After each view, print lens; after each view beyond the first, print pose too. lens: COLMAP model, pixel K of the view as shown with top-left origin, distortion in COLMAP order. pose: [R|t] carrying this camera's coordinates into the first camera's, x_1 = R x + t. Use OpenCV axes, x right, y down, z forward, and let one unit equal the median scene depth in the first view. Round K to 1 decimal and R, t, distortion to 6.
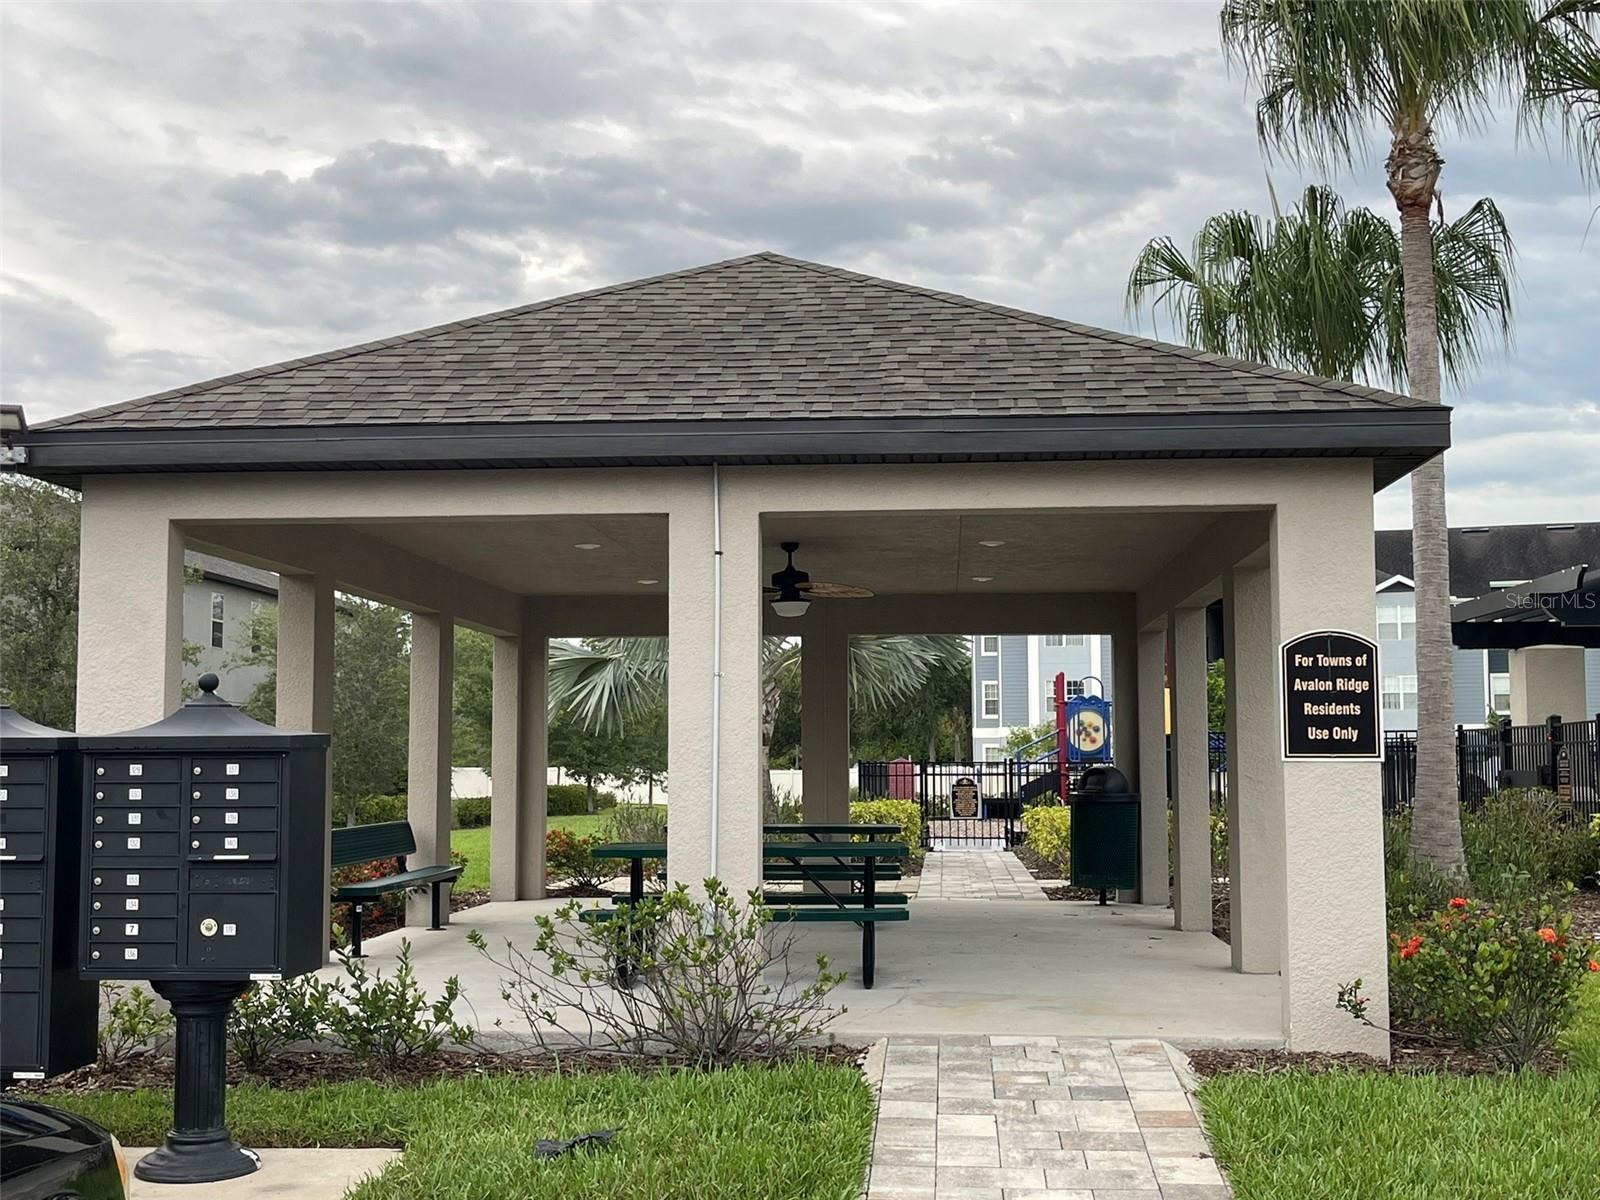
lens RADIAL K [[1951.0, 0, 798.0], [0, 1951.0, 596.3], [0, 0, 1]] dist [0.037296, 0.000000]
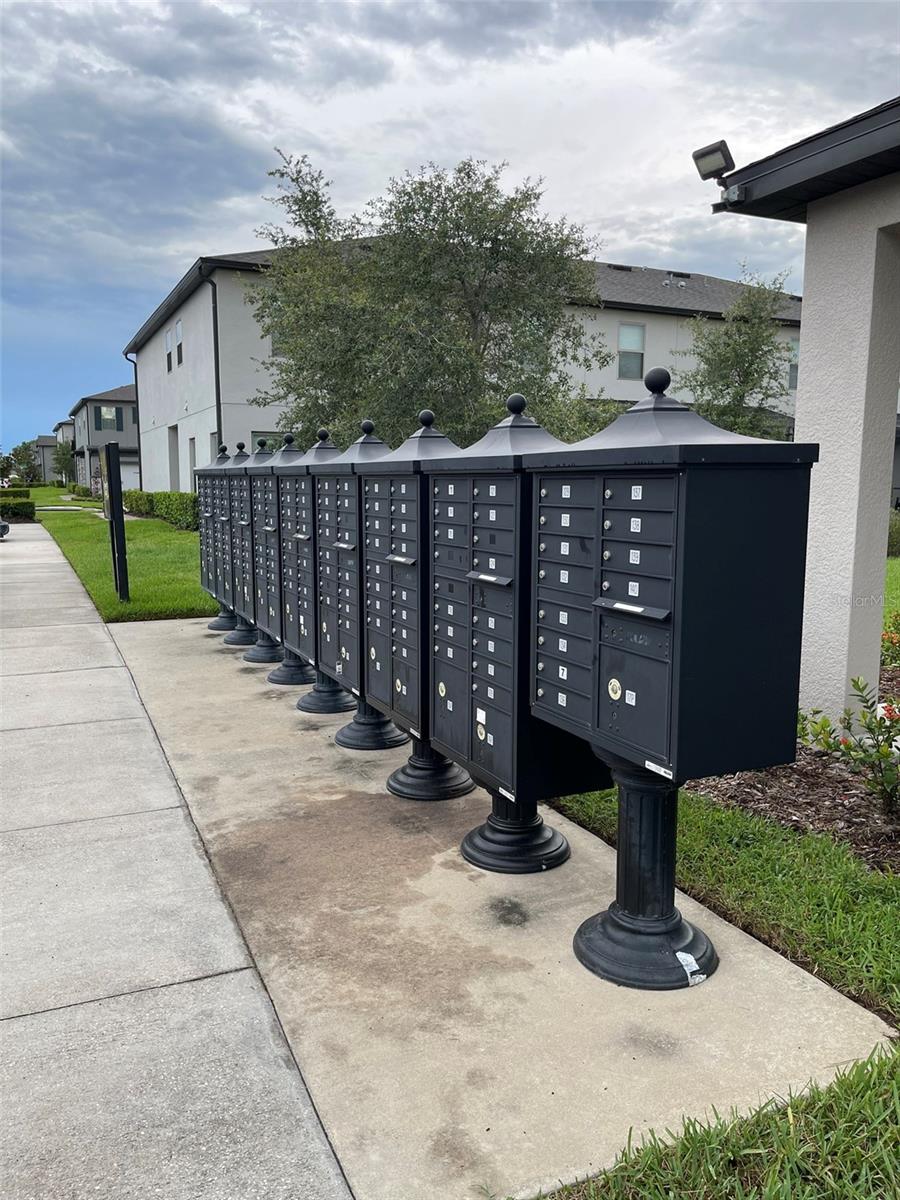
lens RADIAL K [[876.2, 0, 449.6], [0, 876.2, 603.2], [0, 0, 1]] dist [-0.003246, -0.001847]
pose [[0.411845, 0.125226, -0.902608, -0.008641], [0.065876, 0.983830, 0.166552, 0.069662], [0.908869, -0.128053, 0.396936, 0.798139]]
